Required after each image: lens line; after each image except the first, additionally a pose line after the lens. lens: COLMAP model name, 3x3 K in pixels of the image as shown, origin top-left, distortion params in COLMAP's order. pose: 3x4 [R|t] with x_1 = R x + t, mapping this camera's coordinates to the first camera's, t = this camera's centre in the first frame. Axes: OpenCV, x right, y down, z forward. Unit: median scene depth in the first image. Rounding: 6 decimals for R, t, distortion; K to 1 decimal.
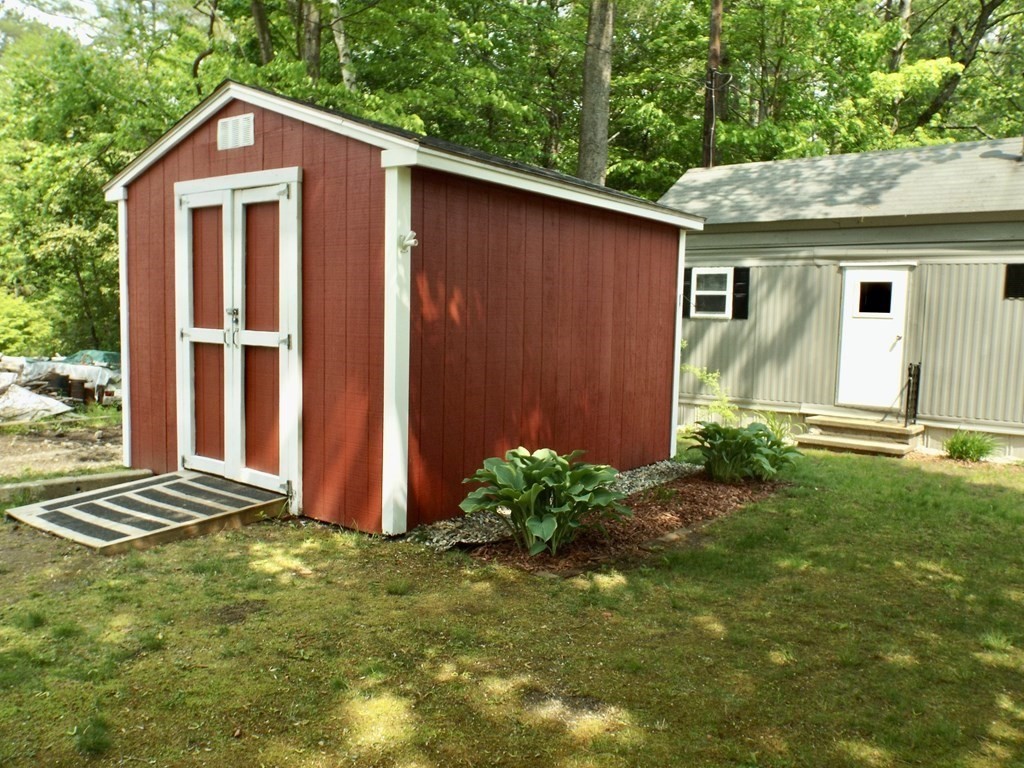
lens RADIAL K [[789.5, 0, 516.4], [0, 789.5, 386.7], [0, 0, 1]] dist [0.000784, -0.002759]
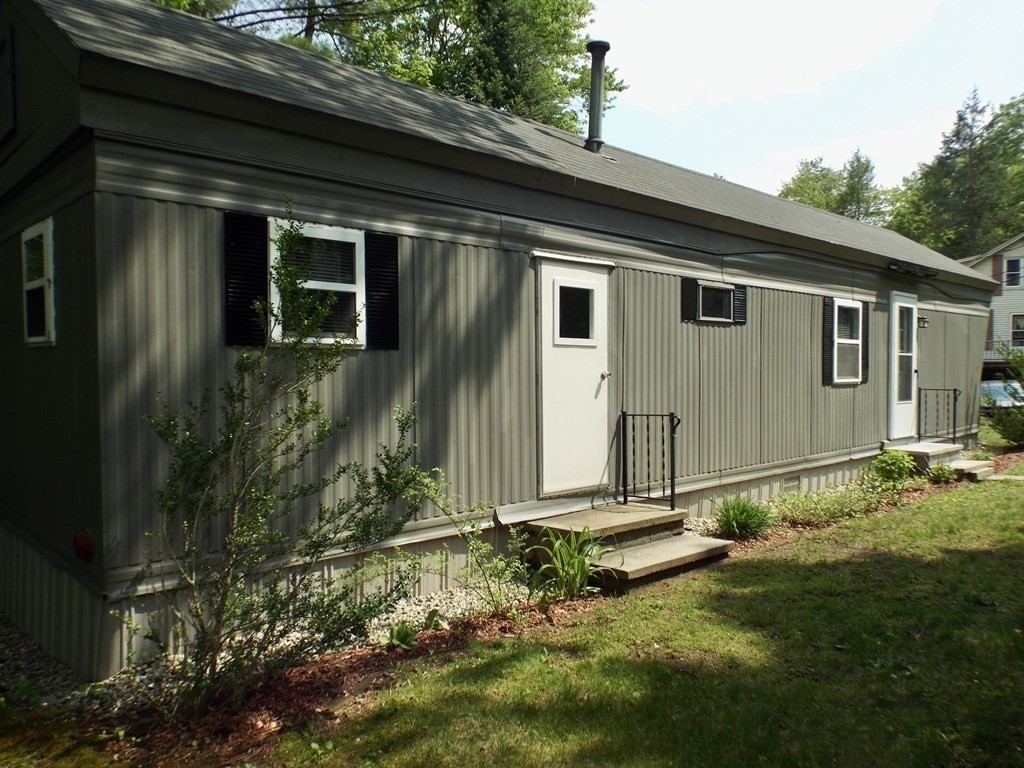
lens RADIAL K [[770.9, 0, 513.7], [0, 770.9, 391.3], [0, 0, 1]] dist [-0.015879, 0.004498]
pose [[0.154199, -0.054457, 0.986538, -0.164739], [0.095167, 0.994656, 0.040030, -0.089012], [-0.983446, 0.087713, 0.158557, 1.055030]]
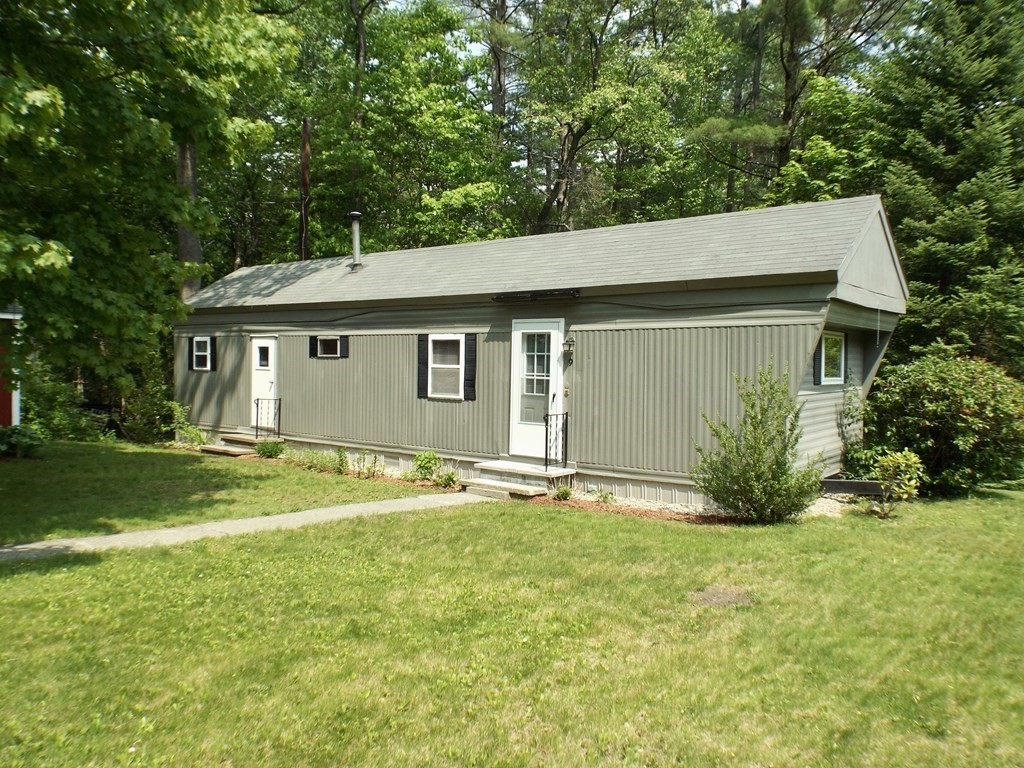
lens RADIAL K [[789.5, 0, 516.4], [0, 789.5, 386.7], [0, 0, 1]] dist [0.000784, -0.002759]
pose [[0.999898, -0.013392, 0.004896, 1.034579], [0.013641, 0.998393, -0.055010, 0.040573], [-0.004151, 0.055071, 0.998474, -0.591136]]
